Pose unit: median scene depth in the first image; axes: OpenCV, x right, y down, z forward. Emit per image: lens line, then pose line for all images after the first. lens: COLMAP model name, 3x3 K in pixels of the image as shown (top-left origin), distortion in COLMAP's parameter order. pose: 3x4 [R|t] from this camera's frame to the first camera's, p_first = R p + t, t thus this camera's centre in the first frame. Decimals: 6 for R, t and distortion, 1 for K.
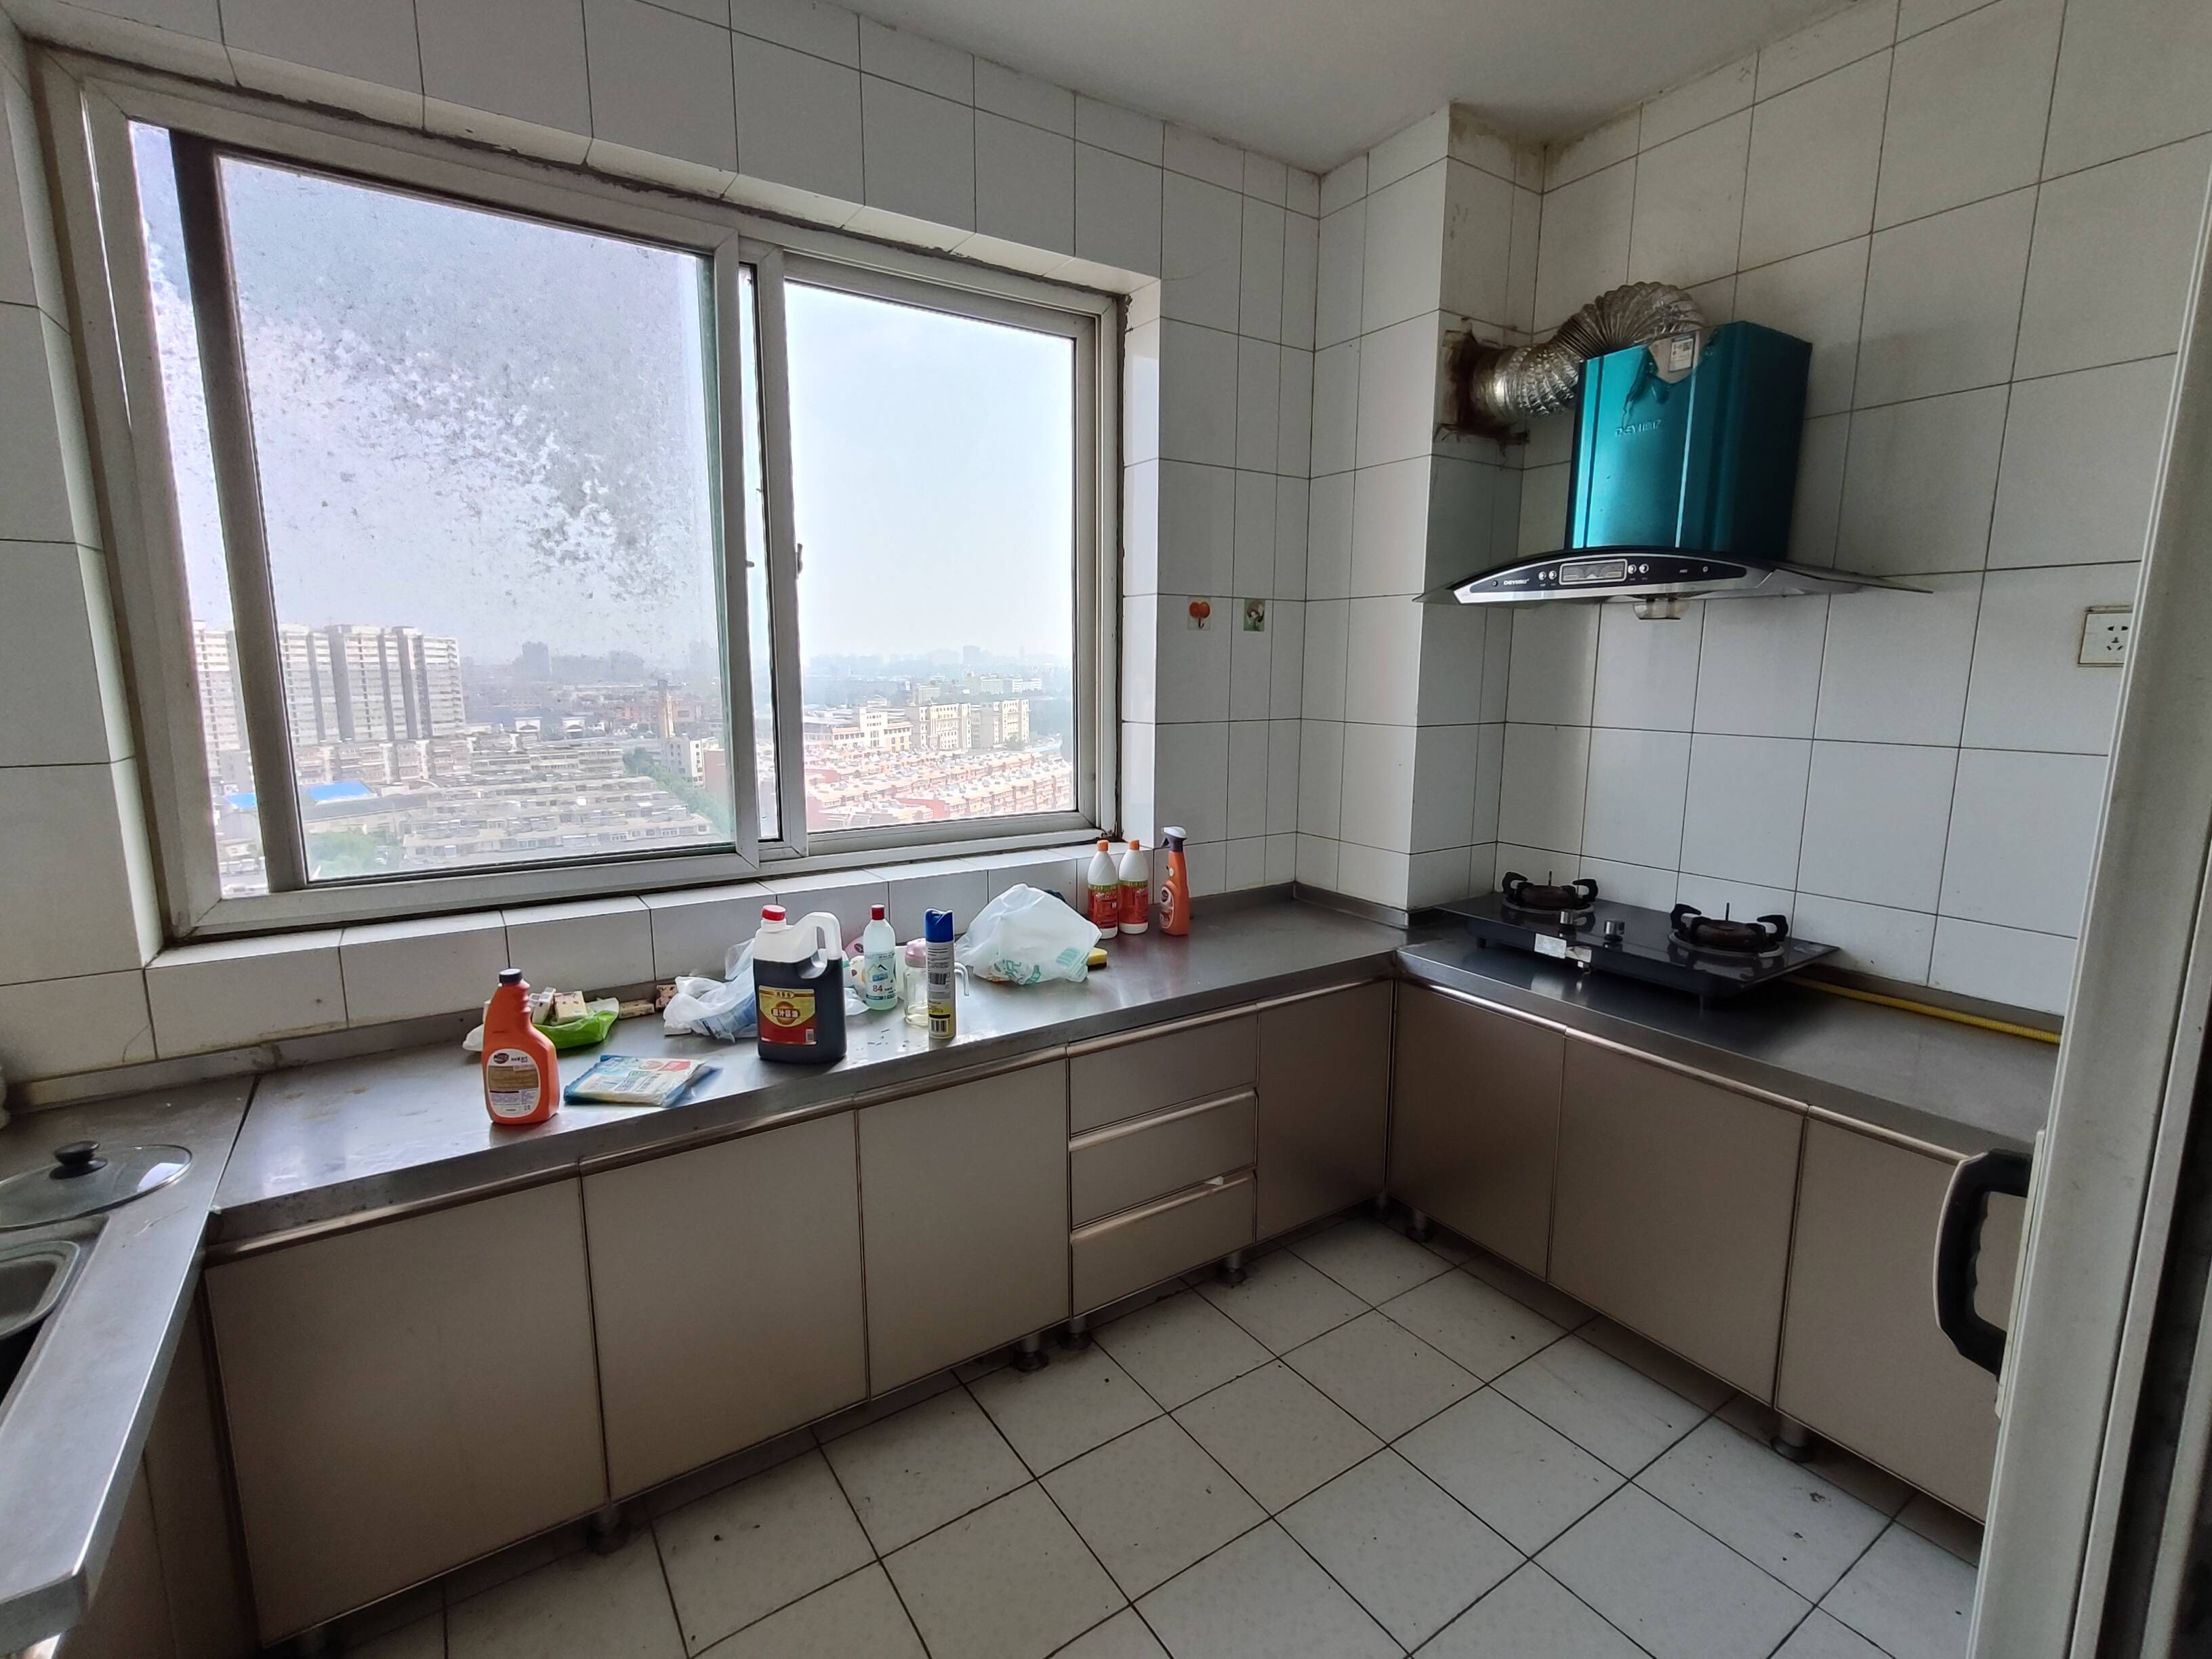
lens RADIAL K [[1020.8, 0, 1105.1], [0, 1020.8, 827.8], [0, 0, 1]] dist [-0.002814, -0.000303]
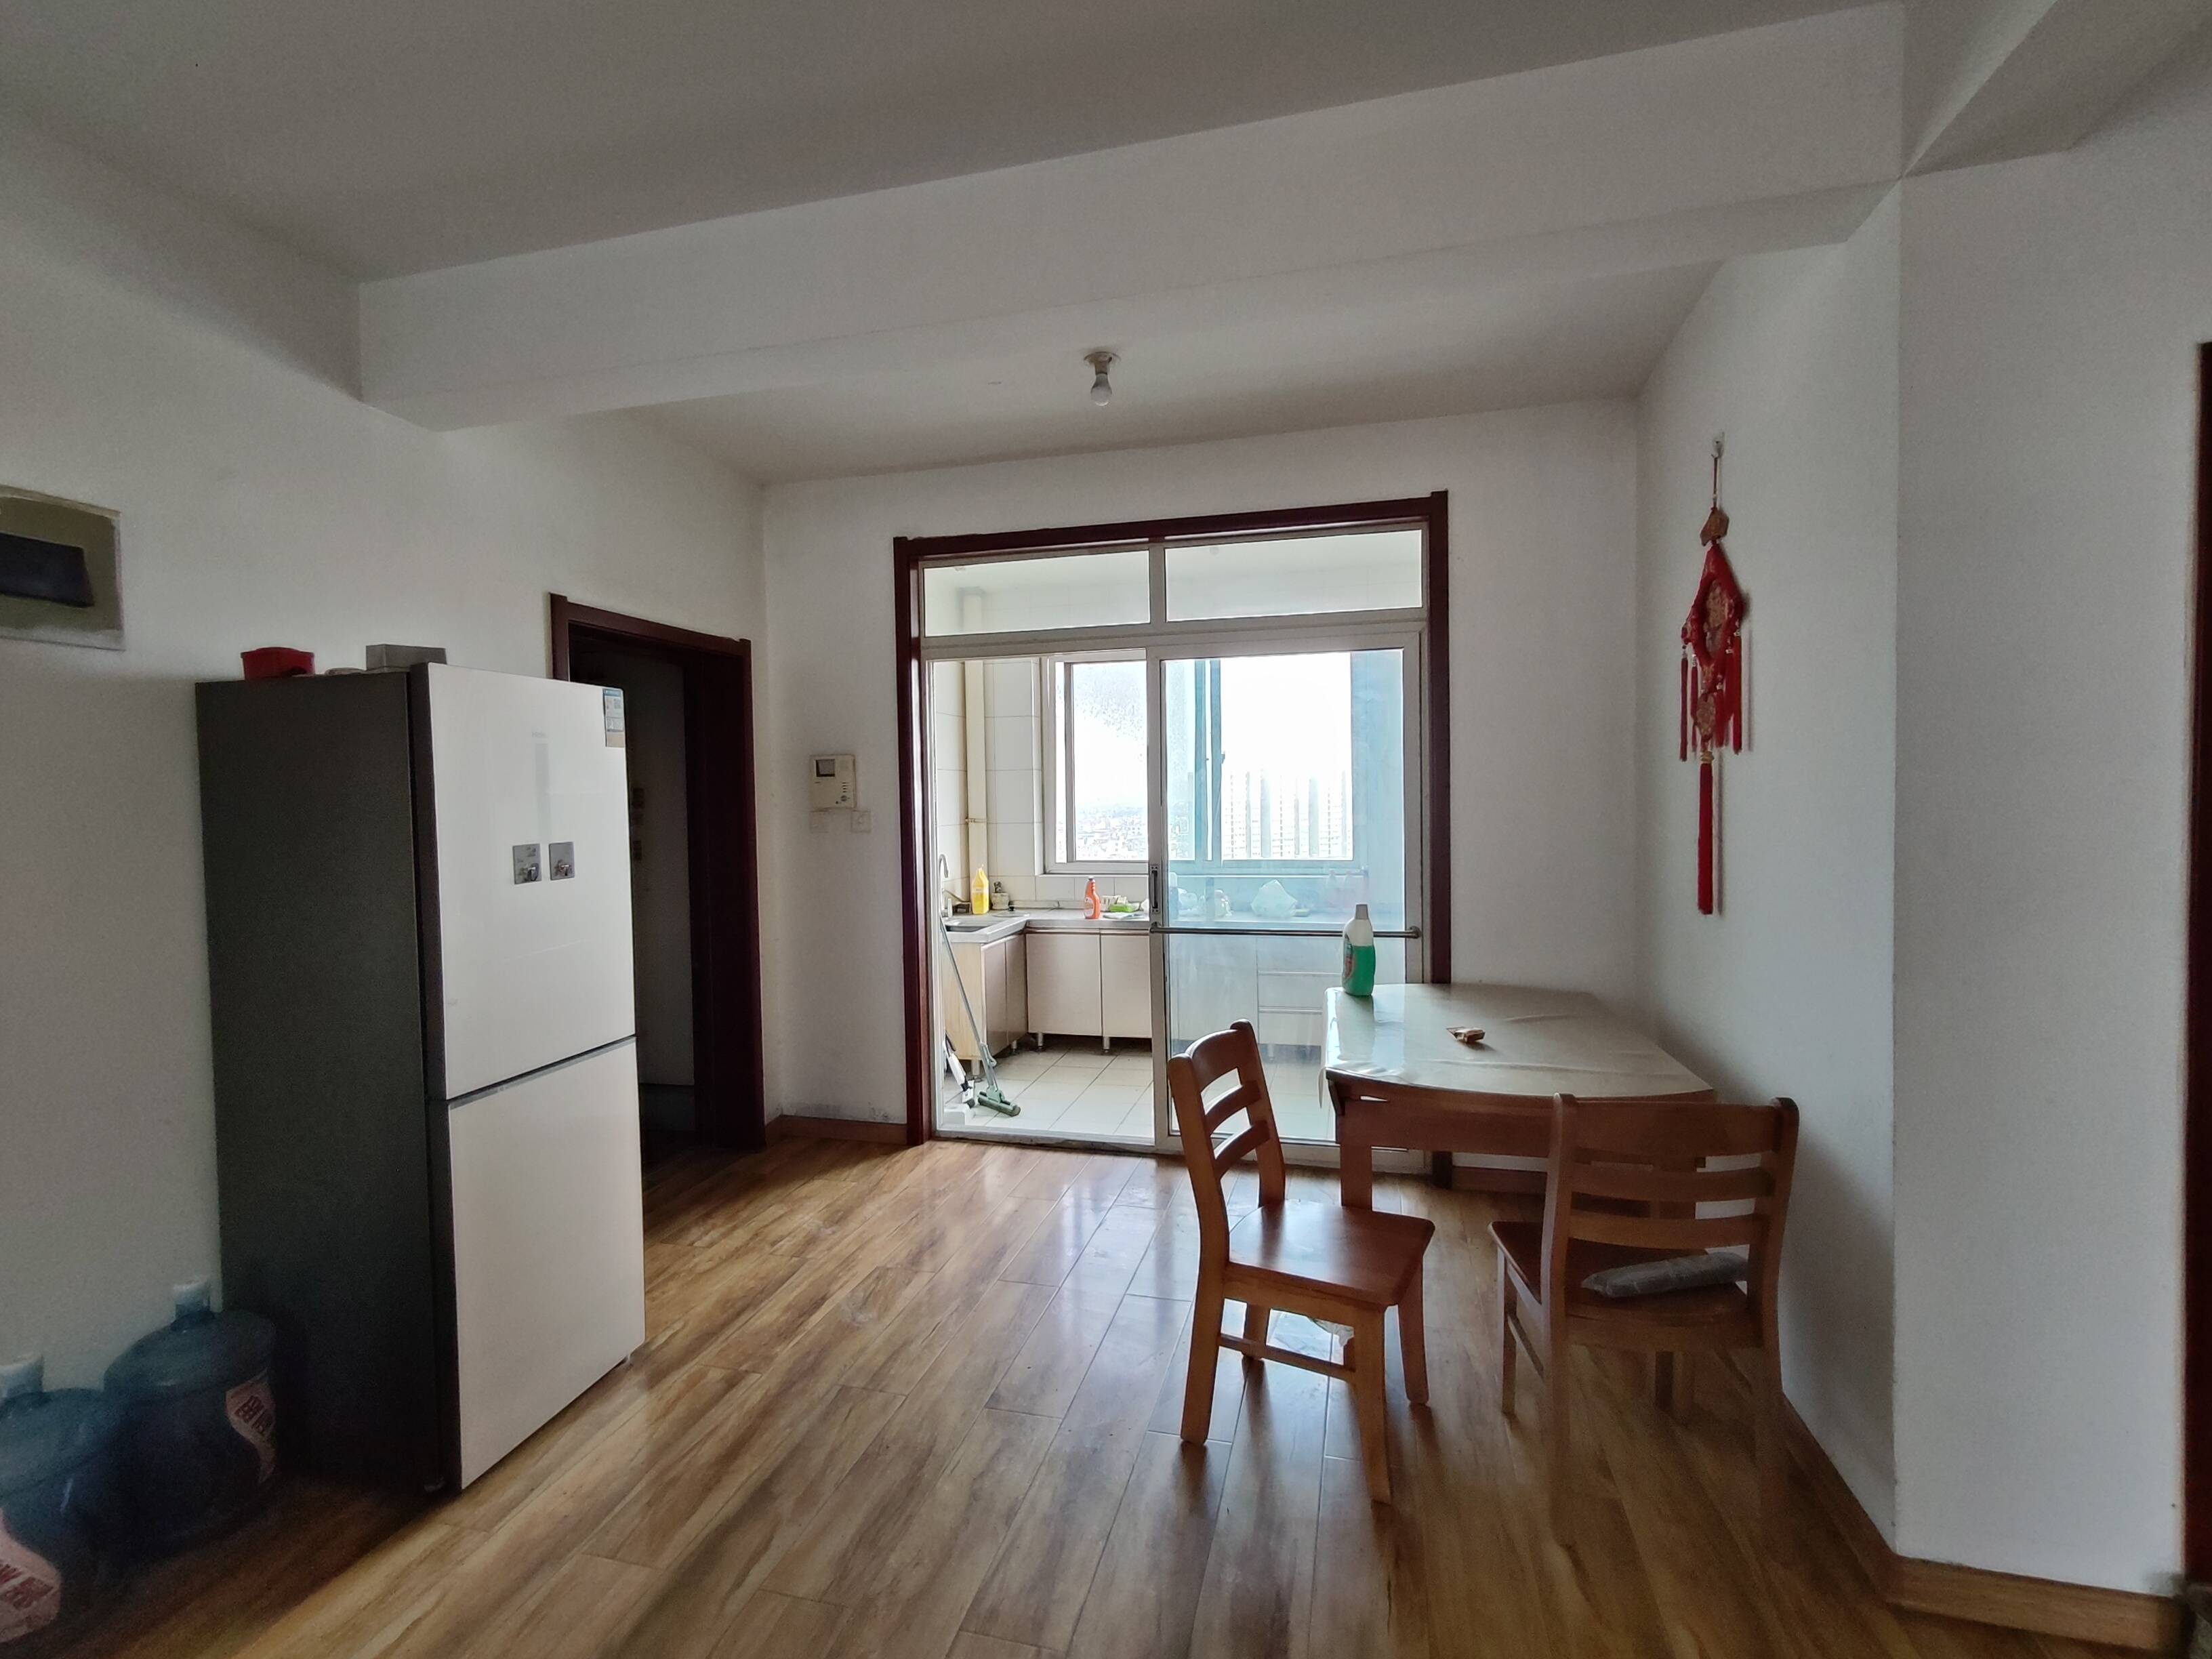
lens RADIAL K [[1020.8, 0, 1102.9], [0, 1020.8, 827.1], [0, 0, 1]] dist [-0.002814, -0.000303]
pose [[0.676129, 0.015844, -0.736612, 1.835963], [-0.111376, 0.990478, -0.080927, 0.215661], [0.728316, 0.136758, 0.671456, -1.266569]]
